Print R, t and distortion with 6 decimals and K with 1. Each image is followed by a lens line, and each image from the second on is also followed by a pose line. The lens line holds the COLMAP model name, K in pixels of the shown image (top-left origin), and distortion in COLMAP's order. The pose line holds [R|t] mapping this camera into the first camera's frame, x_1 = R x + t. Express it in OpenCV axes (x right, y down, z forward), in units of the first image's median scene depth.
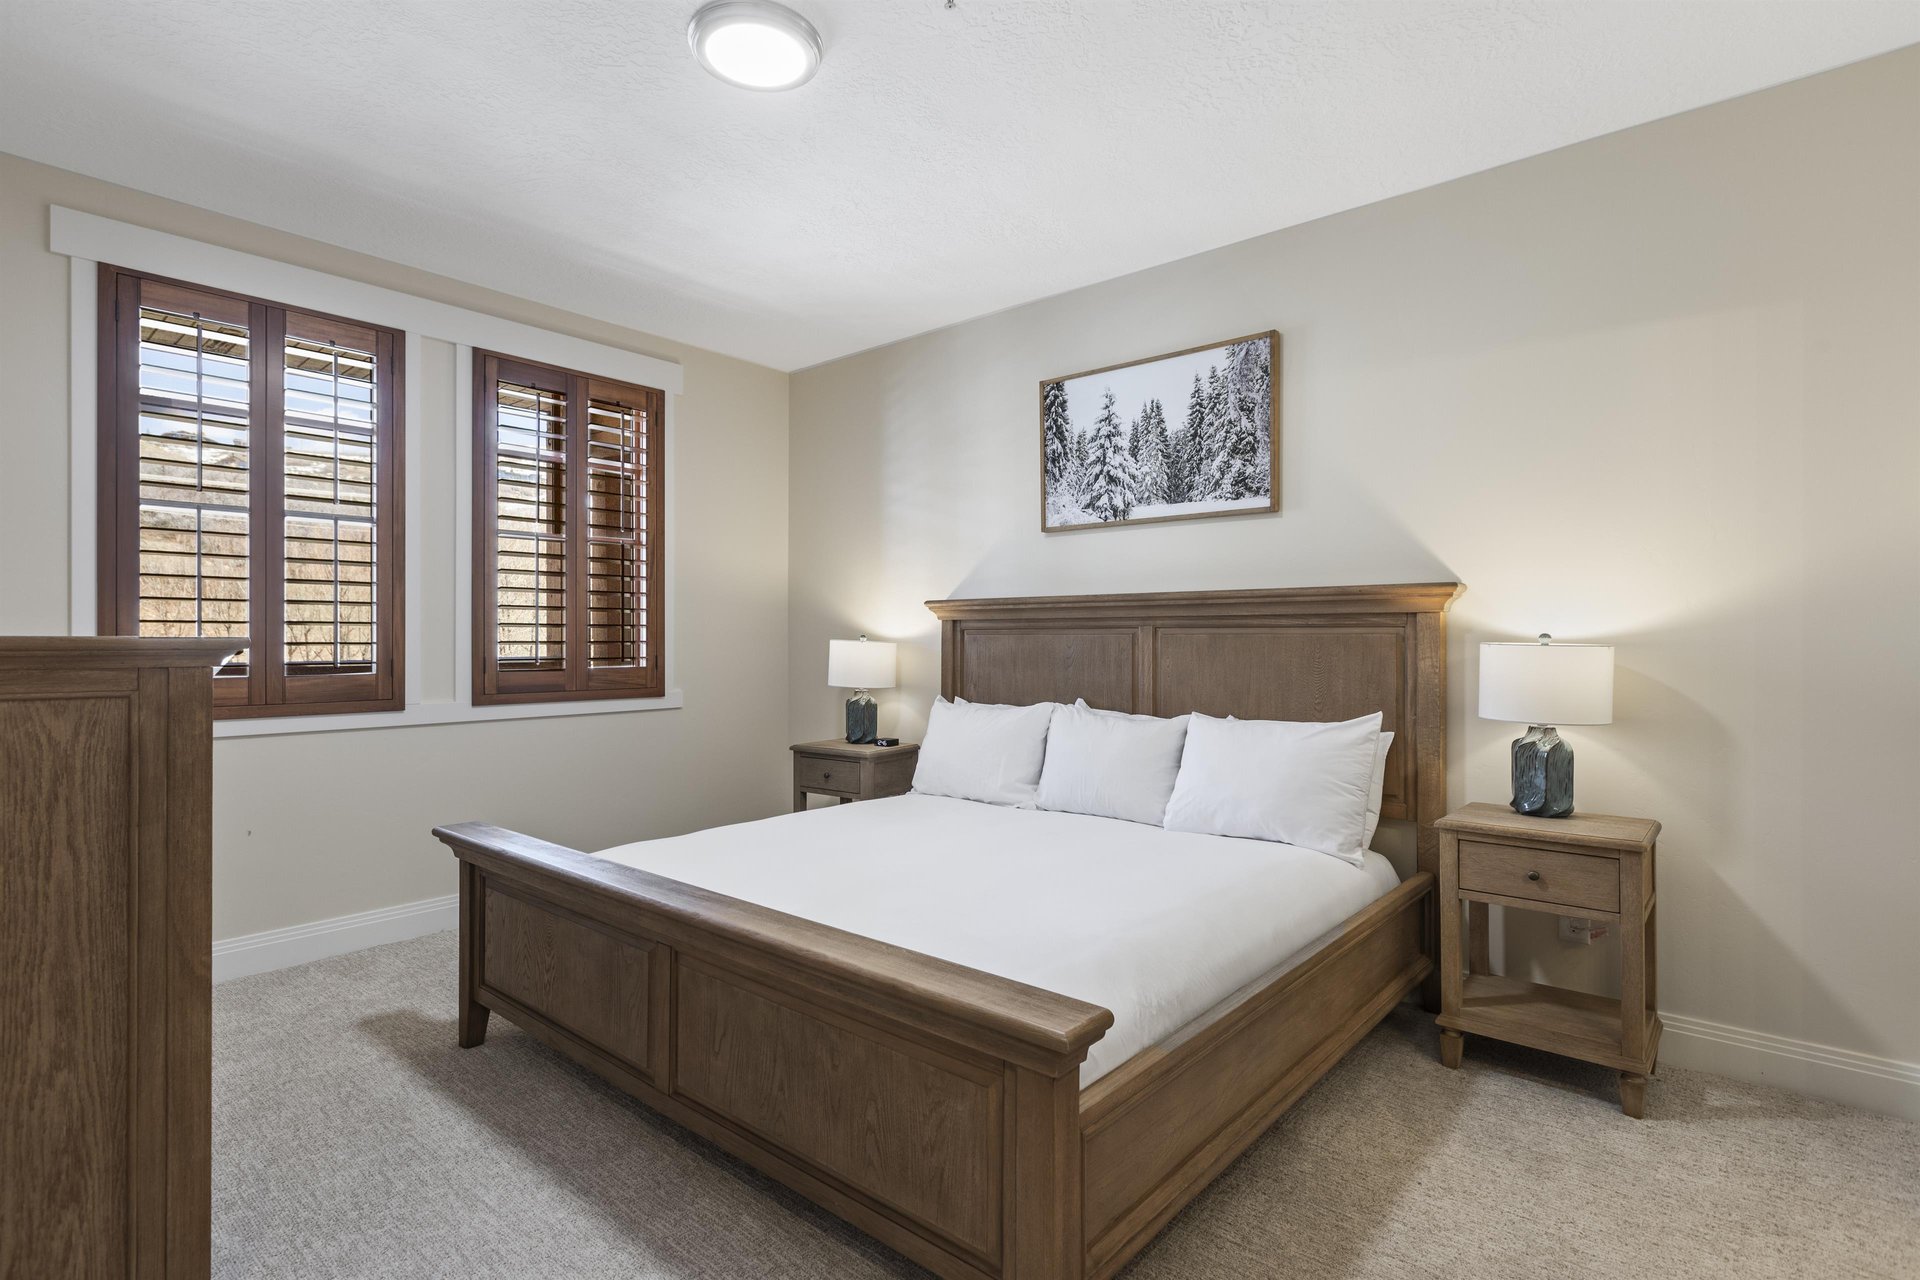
lens RADIAL K [[945.2, 0, 934.3], [0, 945.2, 633.3], [0, 0, 1]] dist [-0.000549, 0.000463]
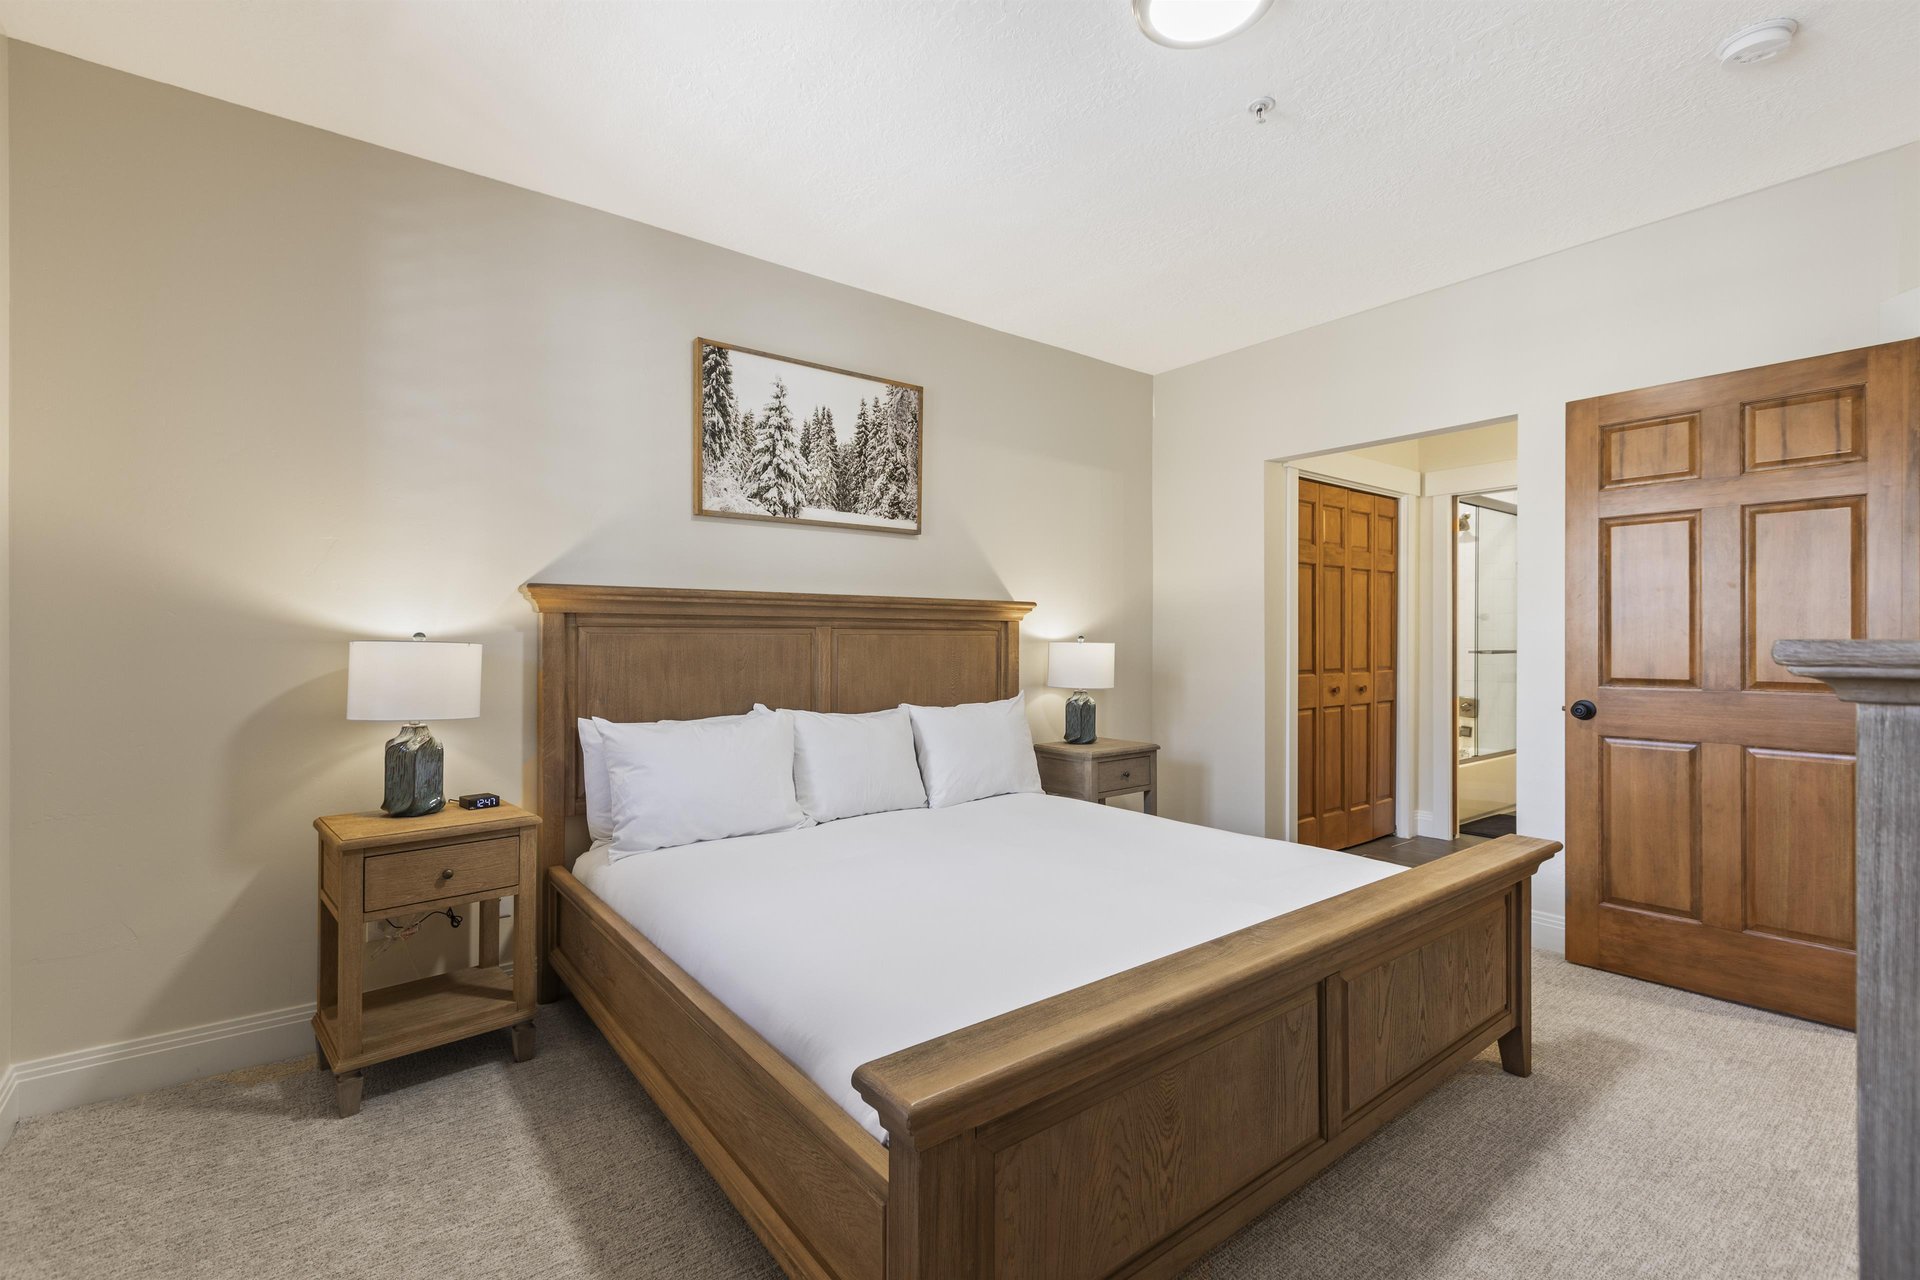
lens RADIAL K [[849.5, 0, 958.9], [0, 849.5, 636.5], [0, 0, 1]] dist [0.005555, 0.000197]
pose [[0.193482, 0.008701, 0.981065, -0.617464], [-0.001944, 0.999962, -0.008485, 0.010212], [-0.981102, -0.000265, 0.193491, 0.645587]]
